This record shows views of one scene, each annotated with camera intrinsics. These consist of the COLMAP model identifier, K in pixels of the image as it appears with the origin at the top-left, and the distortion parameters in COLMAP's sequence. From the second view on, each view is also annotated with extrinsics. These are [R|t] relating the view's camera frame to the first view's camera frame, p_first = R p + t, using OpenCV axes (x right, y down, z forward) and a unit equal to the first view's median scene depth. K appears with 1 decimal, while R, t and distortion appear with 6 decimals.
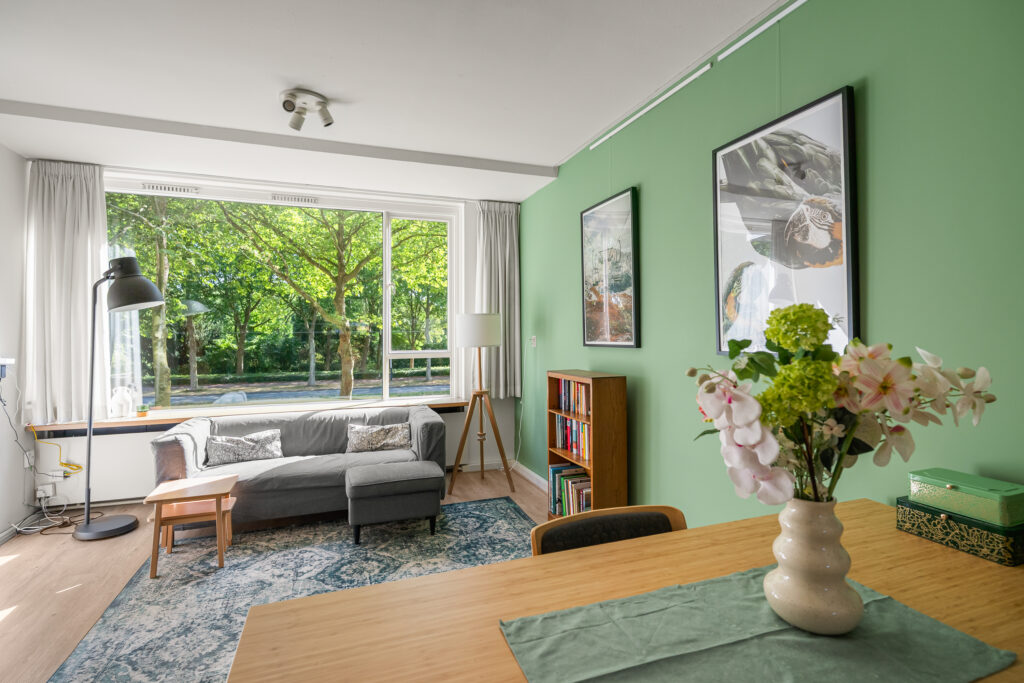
lens RADIAL K [[494.1, 0, 510.1], [0, 494.1, 326.0], [0, 0, 1]] dist [0.002157, 0.000465]
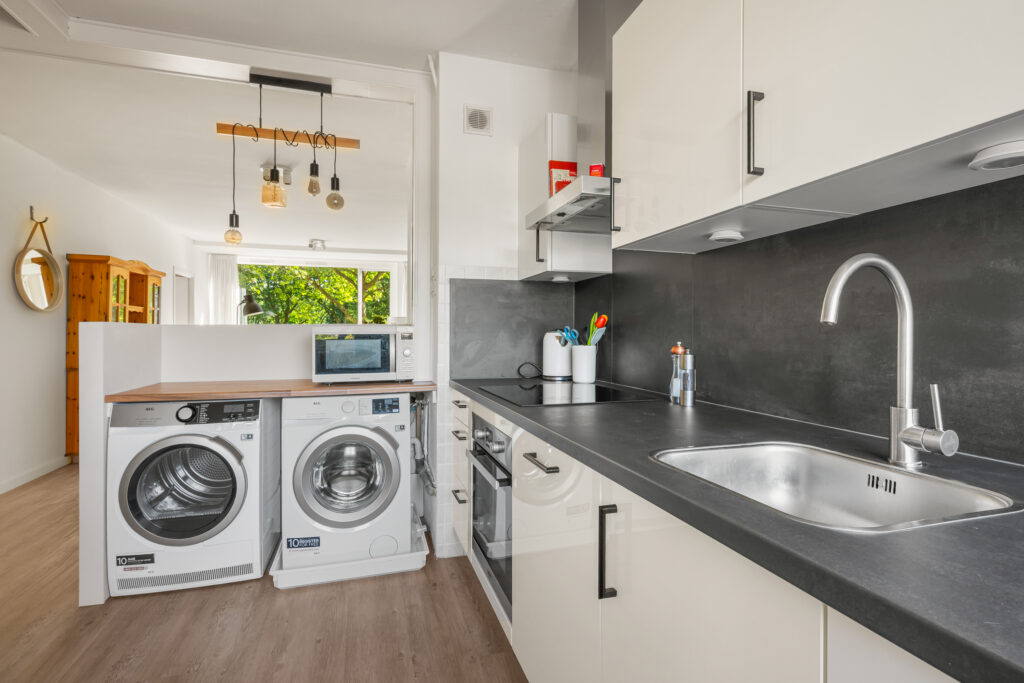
lens RADIAL K [[494.1, 0, 510.1], [0, 494.1, 326.0], [0, 0, 1]] dist [0.002157, 0.000465]
pose [[0.998094, 0.007211, -0.061289, 0.730337], [-0.007477, 0.999964, -0.004120, 0.024771], [0.061257, 0.004570, 0.998112, -1.472177]]
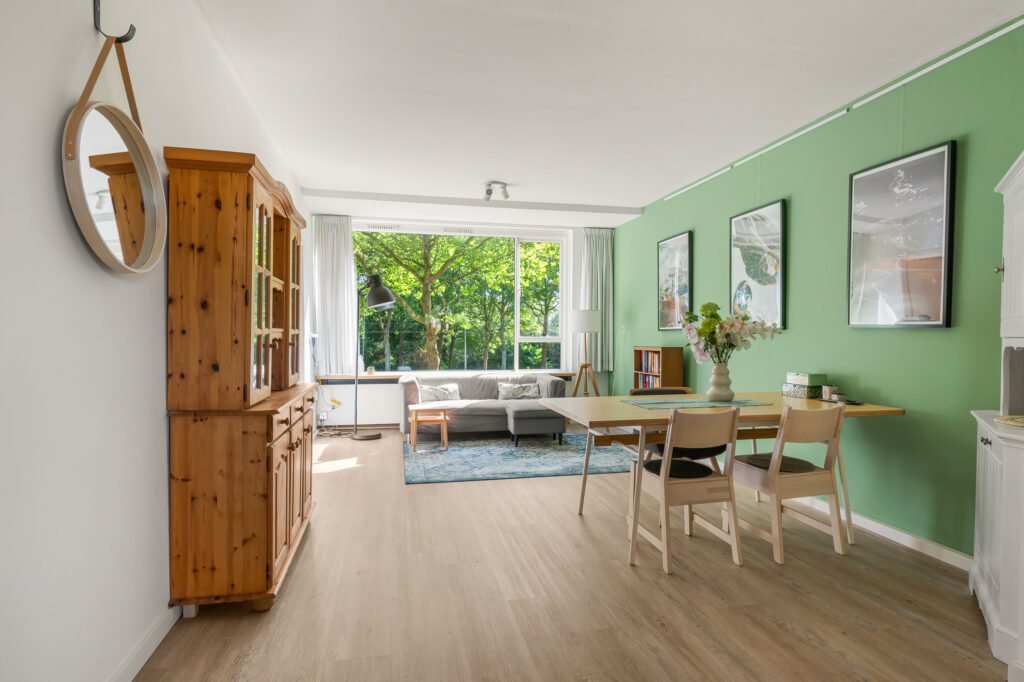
lens RADIAL K [[547.2, 0, 512.0], [0, 547.2, 341.0], [0, 0, 1]] dist [0.018796, -0.000023]
pose [[0.990360, 0.009864, -0.138162, -0.066921], [-0.006662, 0.999699, 0.023616, 0.037193], [0.138354, -0.022468, 0.990128, -0.769948]]
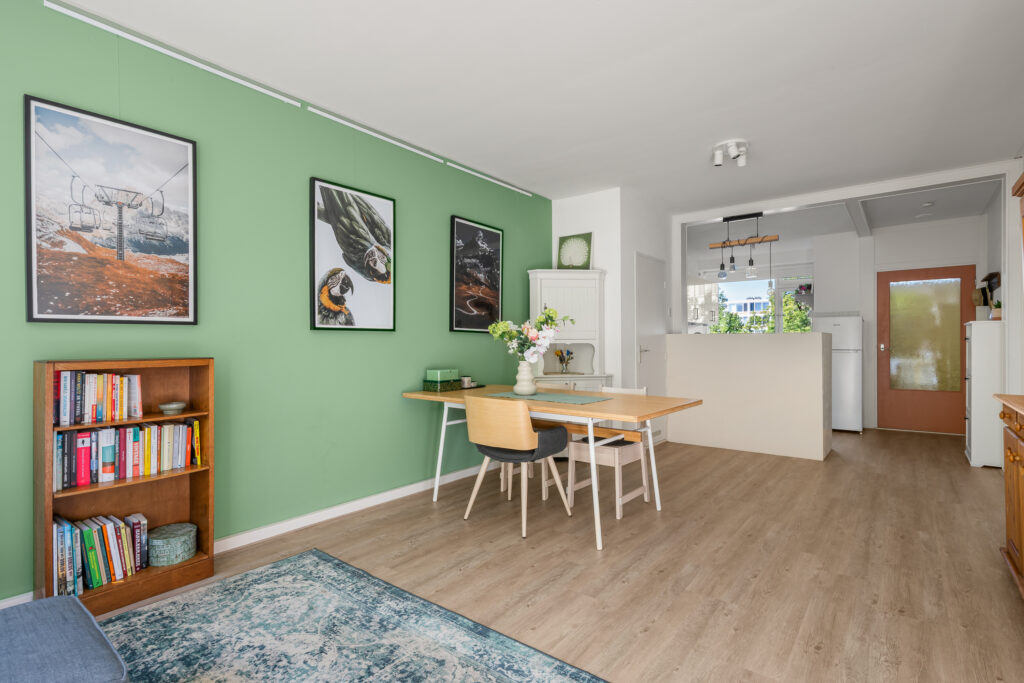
lens RADIAL K [[501.6, 0, 512.0], [0, 501.6, 341.5], [0, 0, 1]] dist [-0.001219, 0.000017]
pose [[-0.526417, 0.013307, 0.850122, -0.708171], [-0.003374, 0.999837, -0.017739, 0.077826], [-0.850220, -0.012206, -0.526286, 0.868789]]
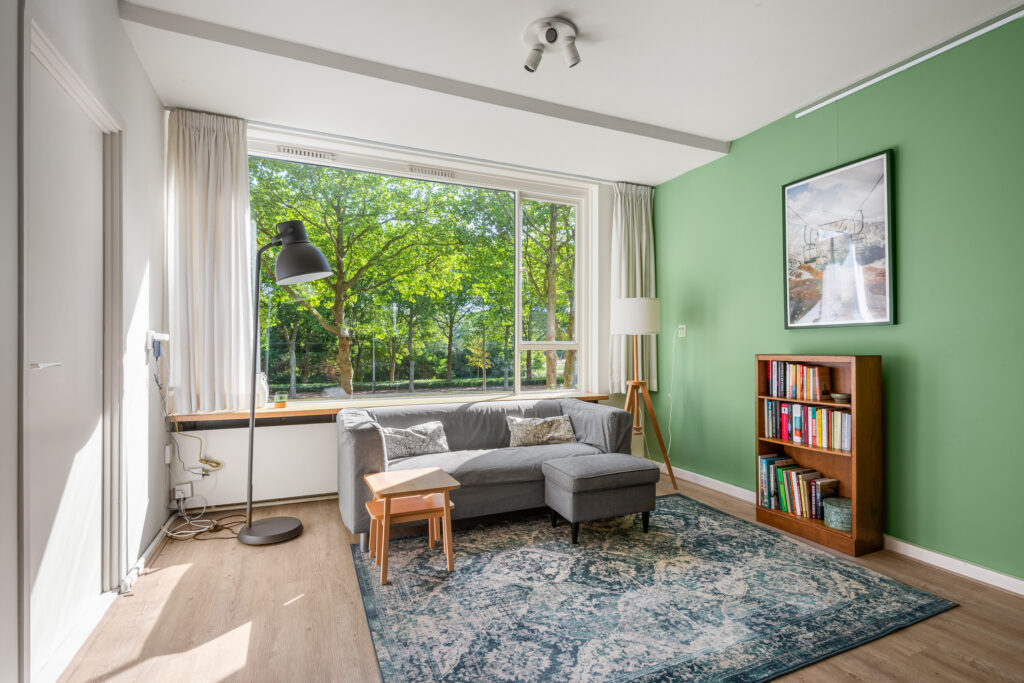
lens RADIAL K [[488.2, 0, 512.0], [0, 488.2, 341.5], [0, 0, 1]] dist [0.002069, 0.000302]
pose [[0.998121, 0.006672, 0.060915, -0.445320], [-0.006758, 0.999976, 0.001202, 0.070290], [-0.060905, -0.001612, 0.998142, 0.117831]]
